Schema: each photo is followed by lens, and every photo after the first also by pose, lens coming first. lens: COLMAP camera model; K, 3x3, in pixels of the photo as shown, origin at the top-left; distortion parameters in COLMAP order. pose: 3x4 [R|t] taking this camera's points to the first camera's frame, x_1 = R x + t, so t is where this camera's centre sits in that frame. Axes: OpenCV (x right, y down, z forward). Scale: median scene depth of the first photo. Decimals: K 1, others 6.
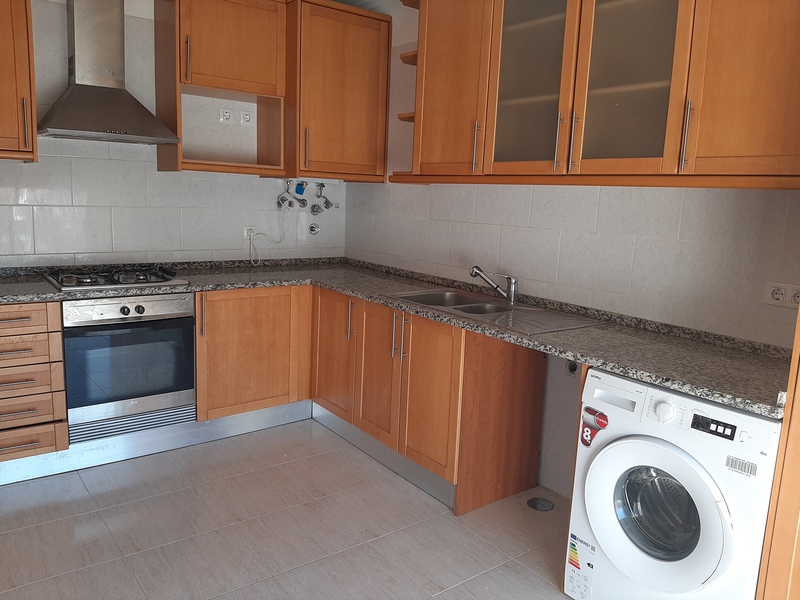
lens RADIAL K [[624.4, 0, 400.0], [0, 624.4, 300.0], [0, 0, 1]] dist [0.000093, -0.005114]
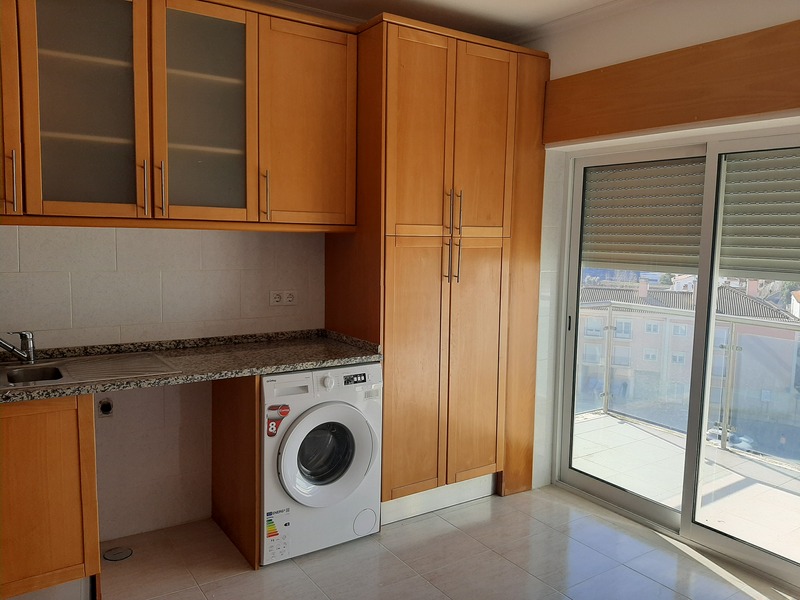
lens RADIAL K [[624.4, 0, 400.0], [0, 624.4, 300.0], [0, 0, 1]] dist [0.000093, -0.005114]
pose [[0.036741, -0.141473, 0.989260, -0.897184], [0.148517, 0.979708, 0.134592, -0.167726], [-0.988227, 0.141977, 0.057006, 0.629292]]
